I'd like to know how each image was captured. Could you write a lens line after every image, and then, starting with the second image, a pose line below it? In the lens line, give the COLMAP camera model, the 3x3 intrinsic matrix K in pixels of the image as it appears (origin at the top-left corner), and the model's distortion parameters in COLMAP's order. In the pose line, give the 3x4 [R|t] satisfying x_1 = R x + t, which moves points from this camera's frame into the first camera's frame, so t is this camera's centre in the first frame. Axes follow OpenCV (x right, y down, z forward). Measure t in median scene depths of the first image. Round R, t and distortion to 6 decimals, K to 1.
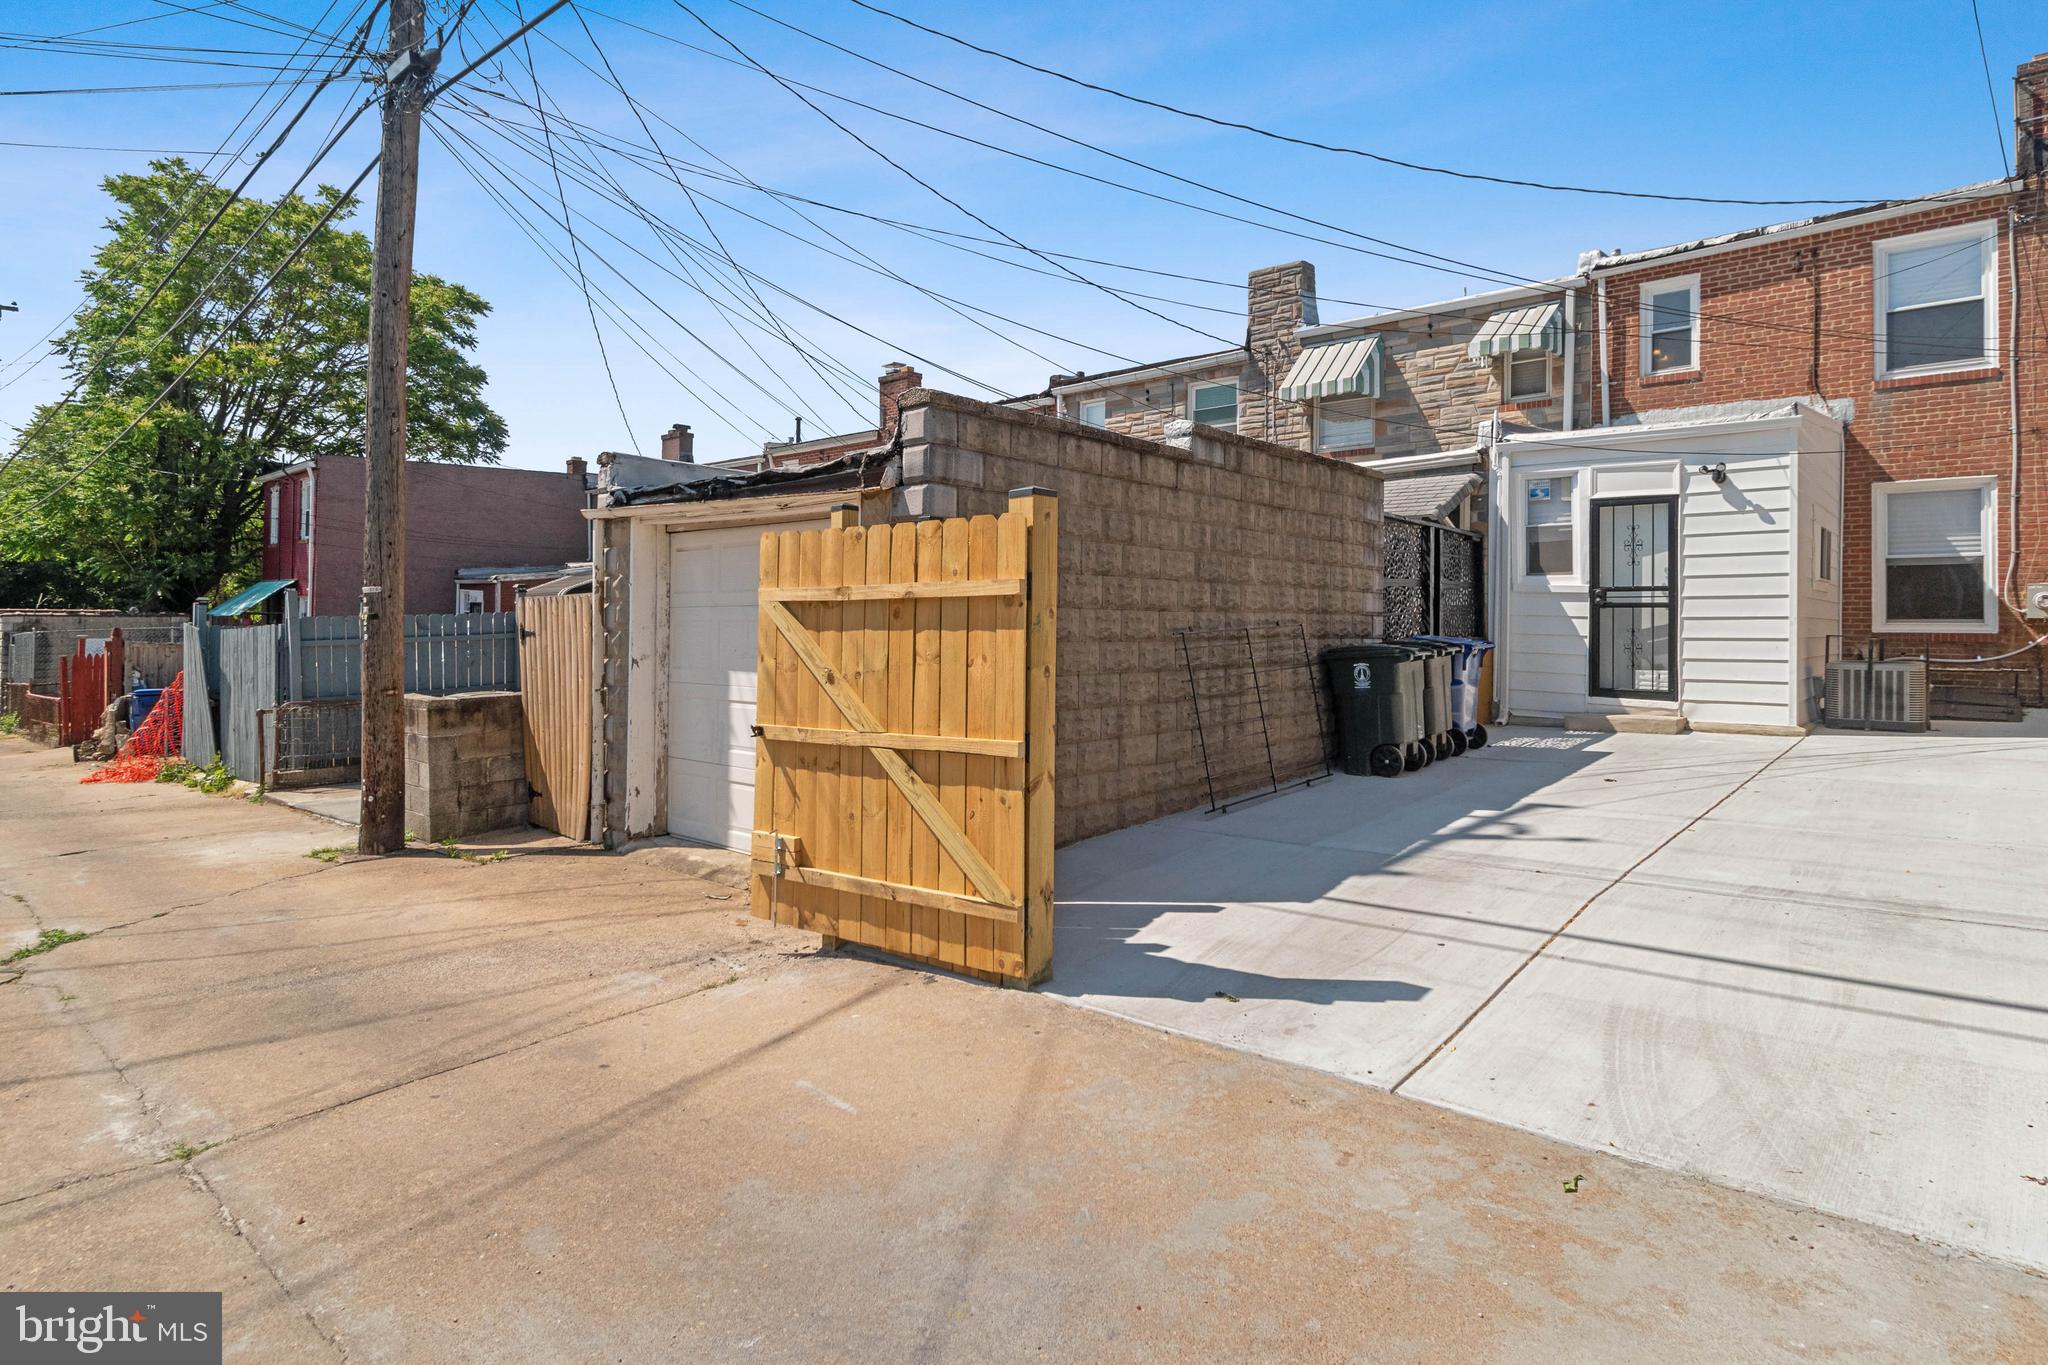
lens RADIAL K [[1076.6, 0, 1028.5], [0, 1076.6, 609.9], [0, 0, 1]] dist [-0.000095, 0.000230]
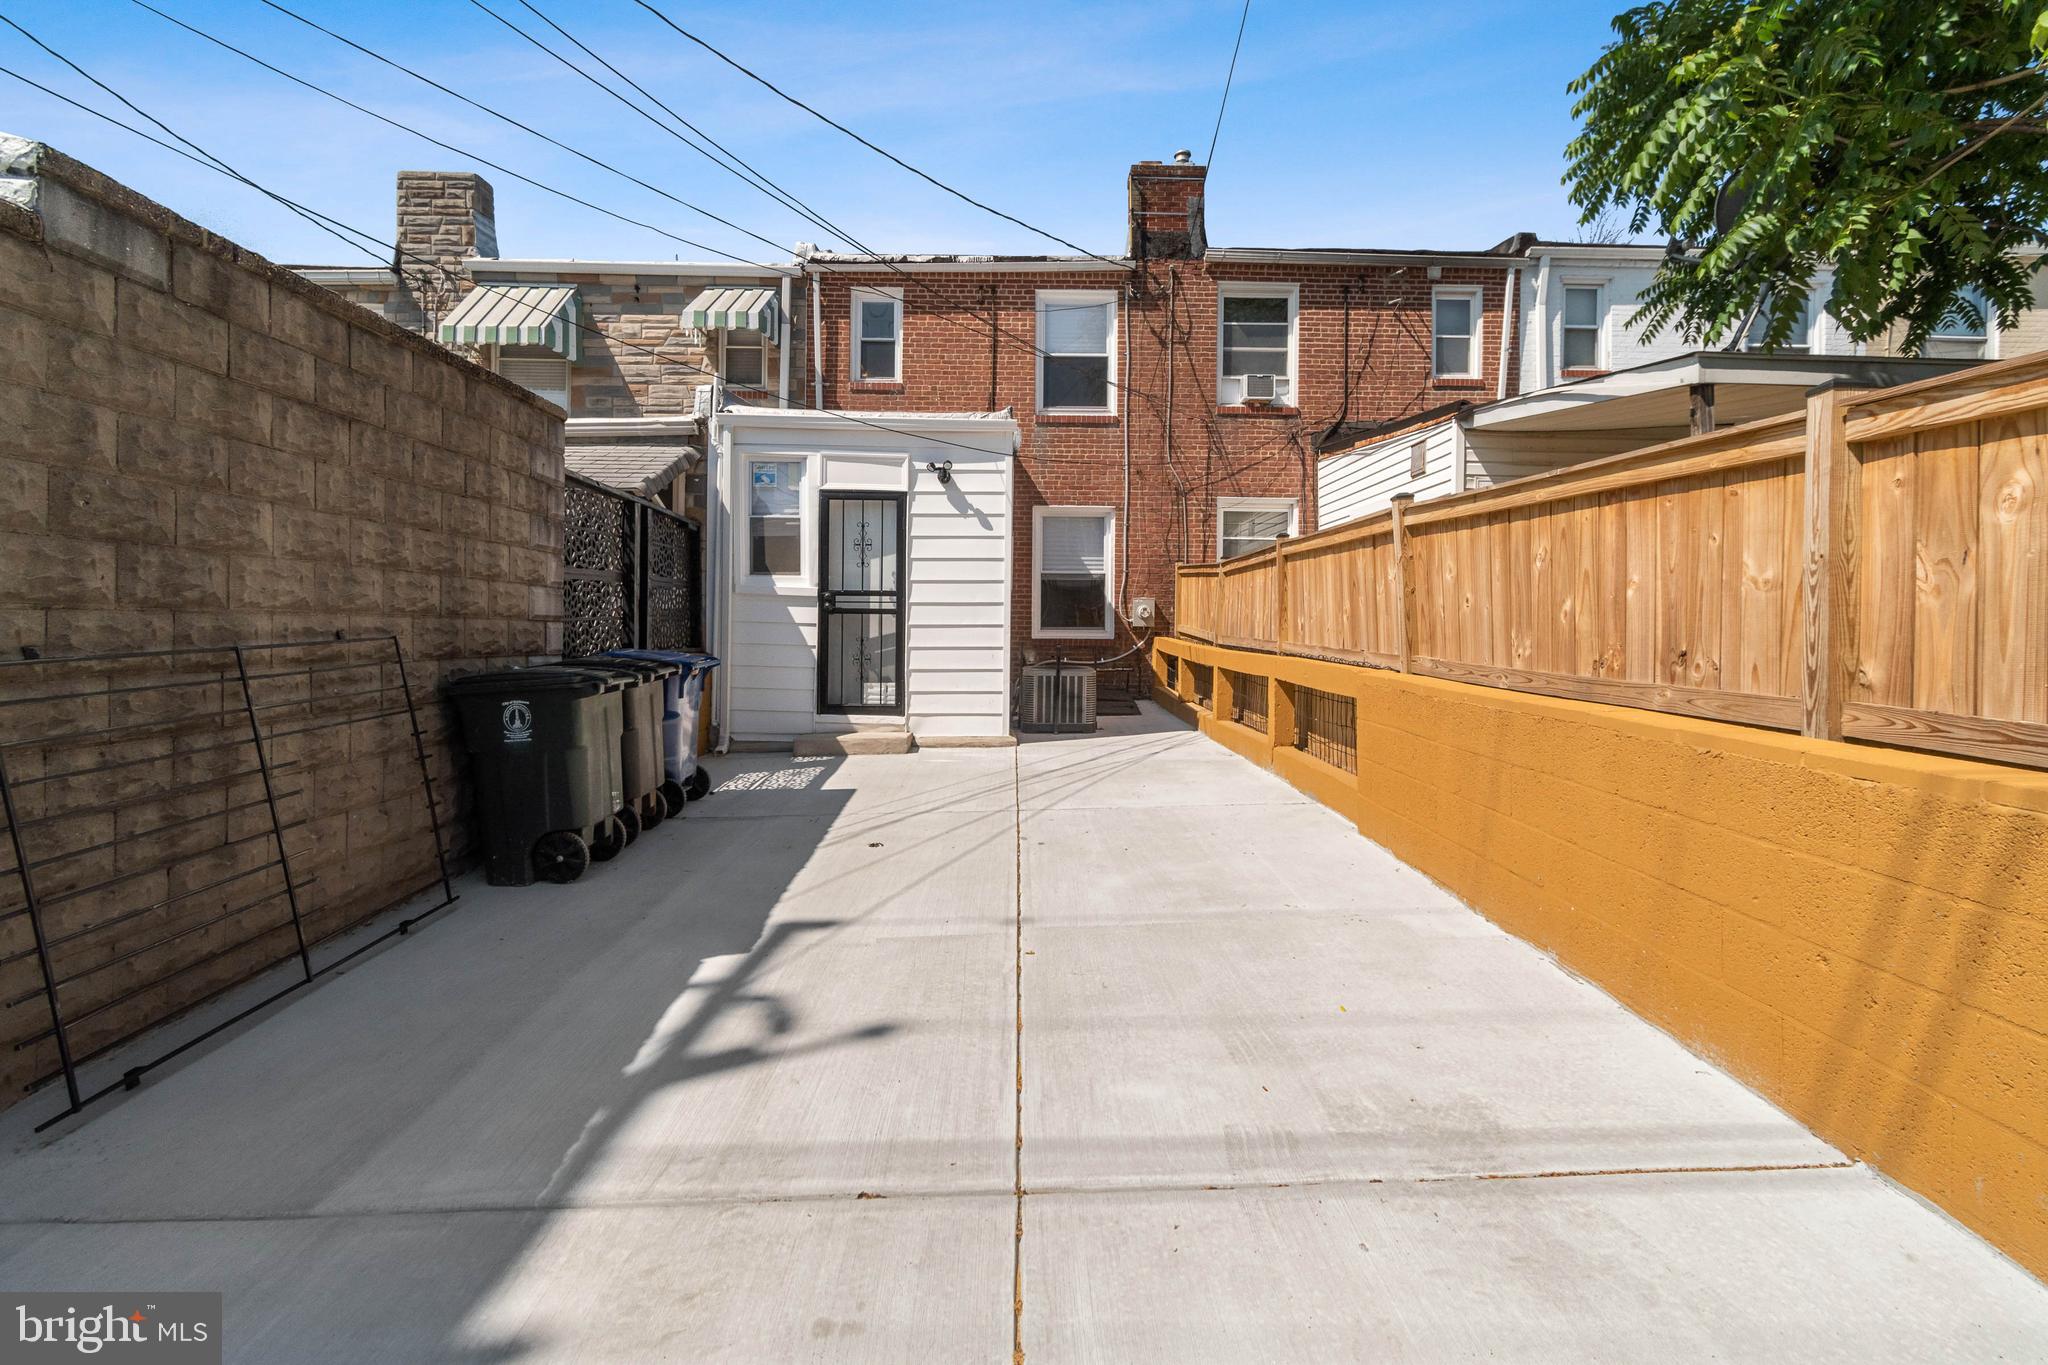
lens RADIAL K [[967.8, 0, 1022.7], [0, 967.8, 639.5], [0, 0, 1]] dist [0.004322, 0.000042]
pose [[0.742491, -0.006292, 0.669827, 0.117070], [-0.010289, 0.999731, 0.020795, 0.000939], [-0.669777, -0.022332, 0.742226, 0.305153]]
